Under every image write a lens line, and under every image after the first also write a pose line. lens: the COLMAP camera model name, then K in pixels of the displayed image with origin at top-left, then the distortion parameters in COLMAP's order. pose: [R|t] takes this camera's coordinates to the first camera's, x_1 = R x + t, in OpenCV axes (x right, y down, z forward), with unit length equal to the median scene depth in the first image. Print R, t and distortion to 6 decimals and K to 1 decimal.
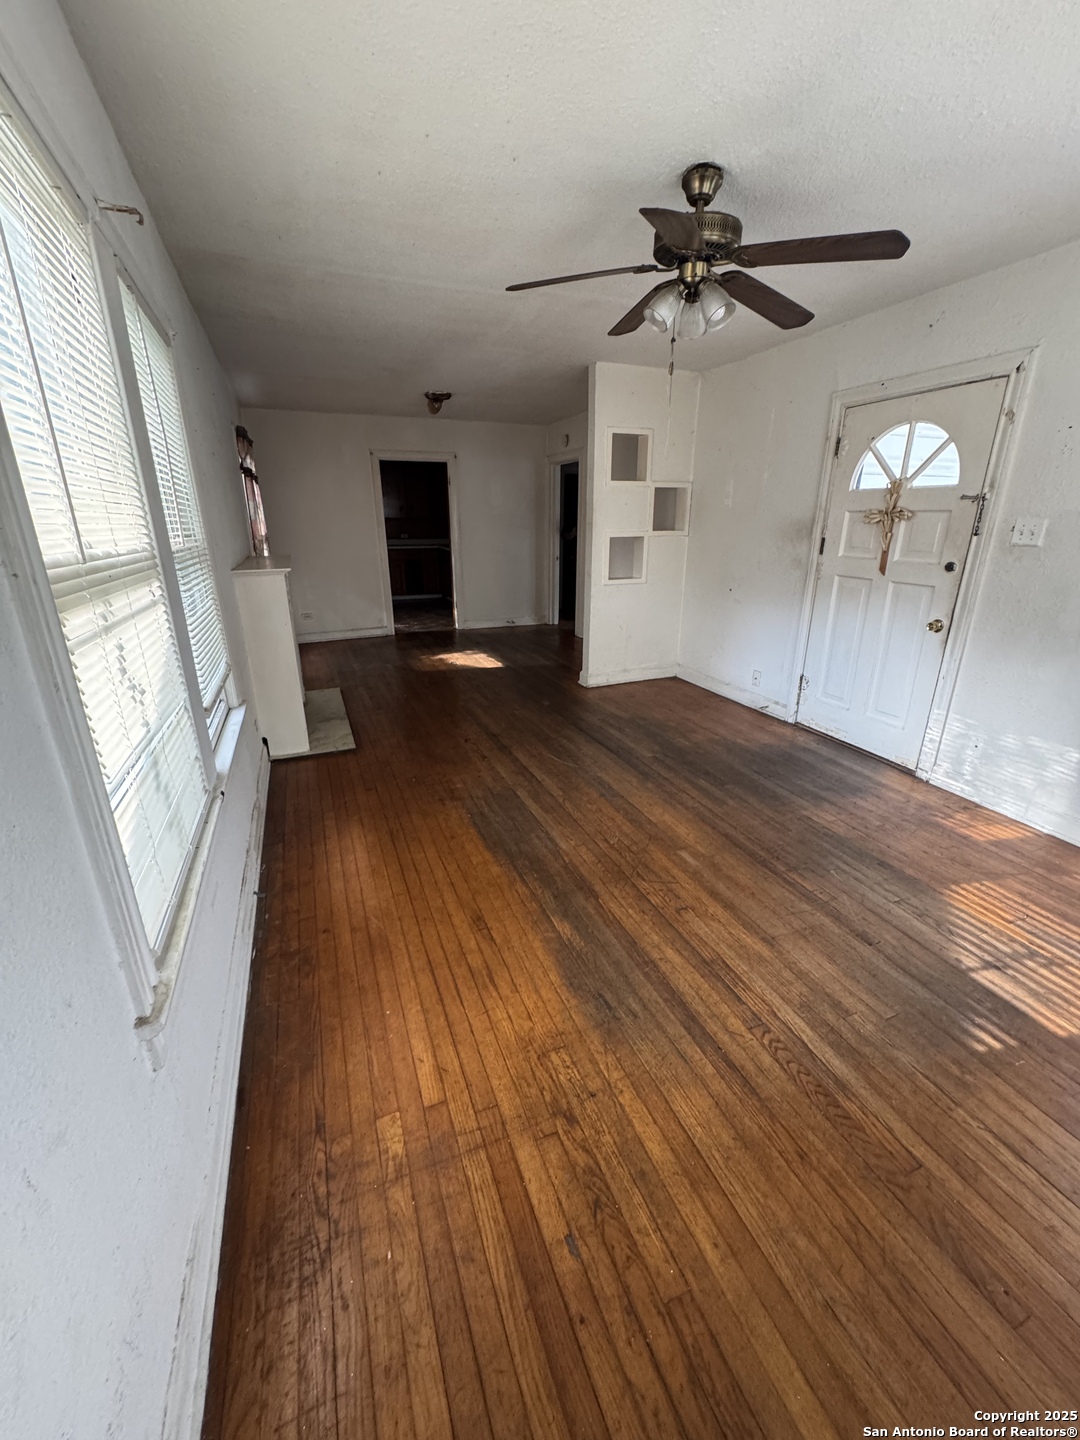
lens RADIAL K [[573.6, 0, 537.7], [0, 573.6, 720.8], [0, 0, 1]] dist [-0.001467, 0.000751]
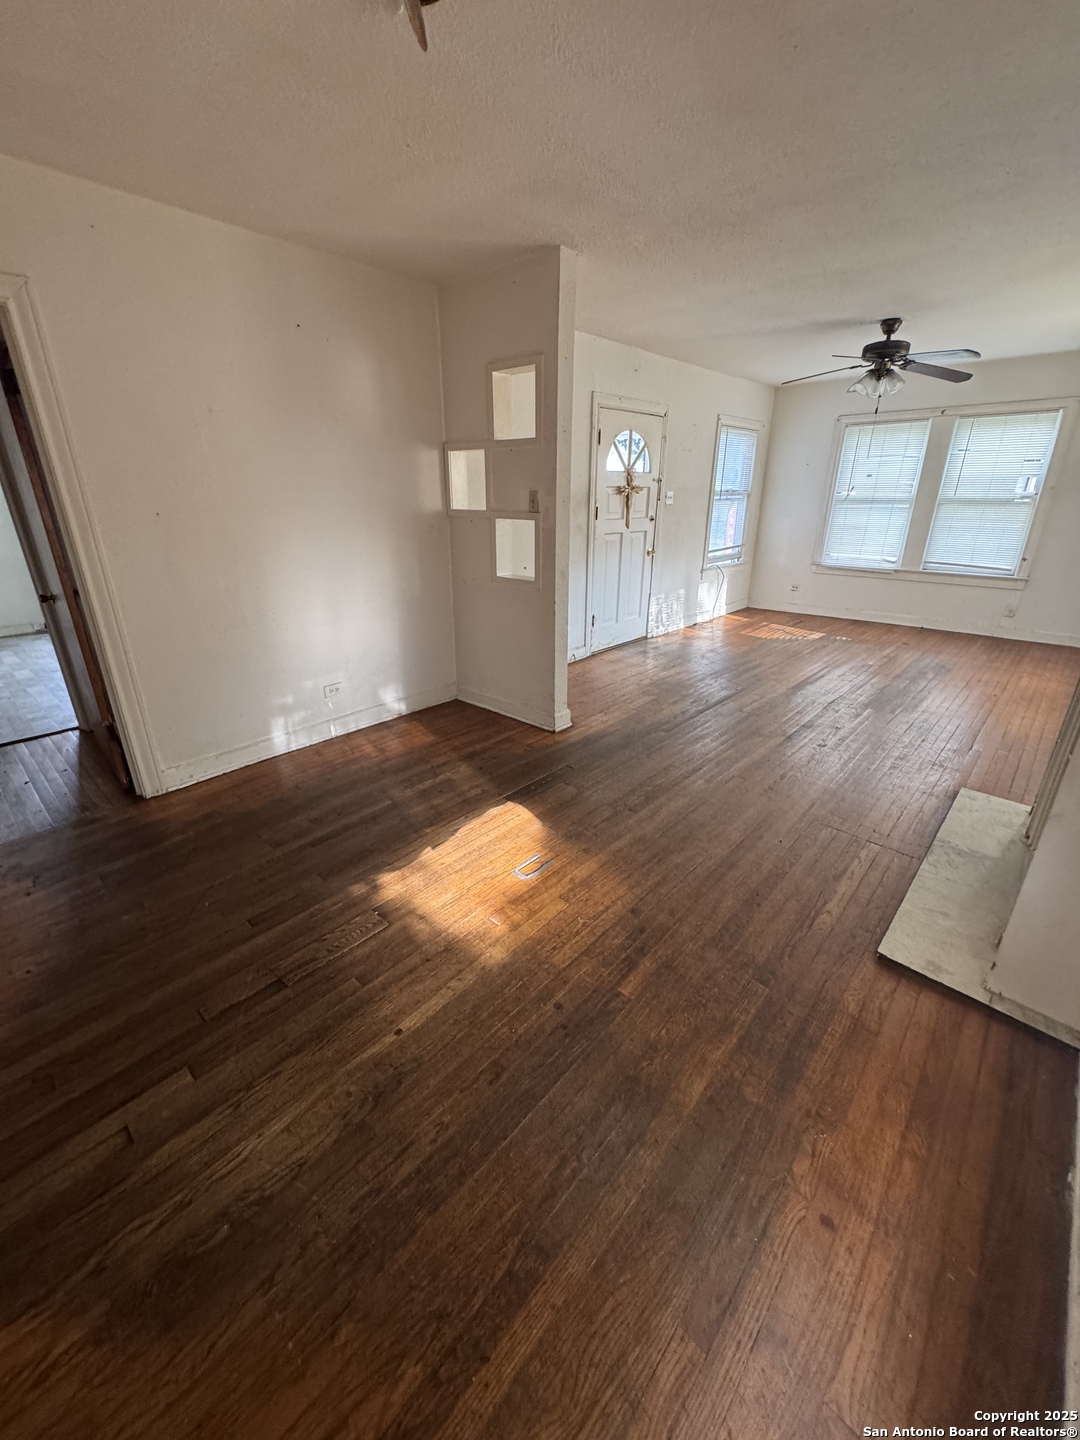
lens RADIAL K [[573.6, 0, 536.9], [0, 573.6, 720.7], [0, 0, 1]] dist [-0.001467, 0.000751]
pose [[-0.422046, -0.334561, 0.842583, -0.835068], [0.308396, 0.821002, 0.480466, -0.697756], [-0.852508, 0.462628, -0.243323, 1.961419]]
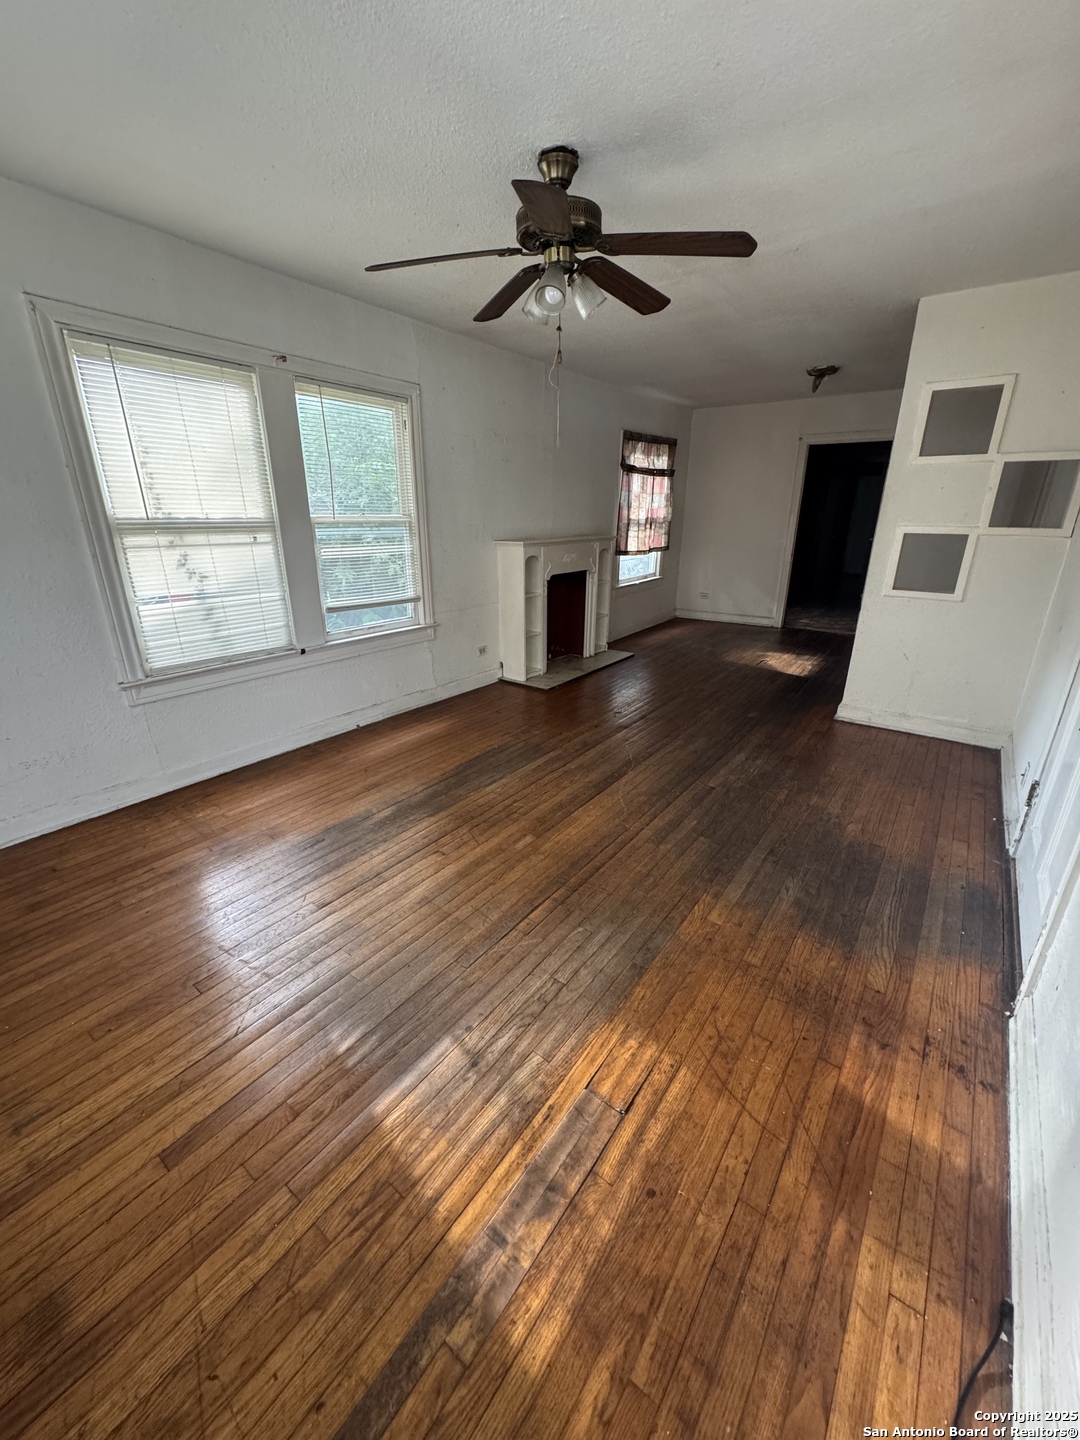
lens RADIAL K [[573.6, 0, 540.9], [0, 573.6, 718.6], [0, 0, 1]] dist [-0.001467, 0.000751]
pose [[0.515170, 0.302526, -0.801922, 0.827563], [-0.290011, 0.941974, 0.169052, -0.119162], [0.806532, 0.145476, 0.573012, 0.329901]]
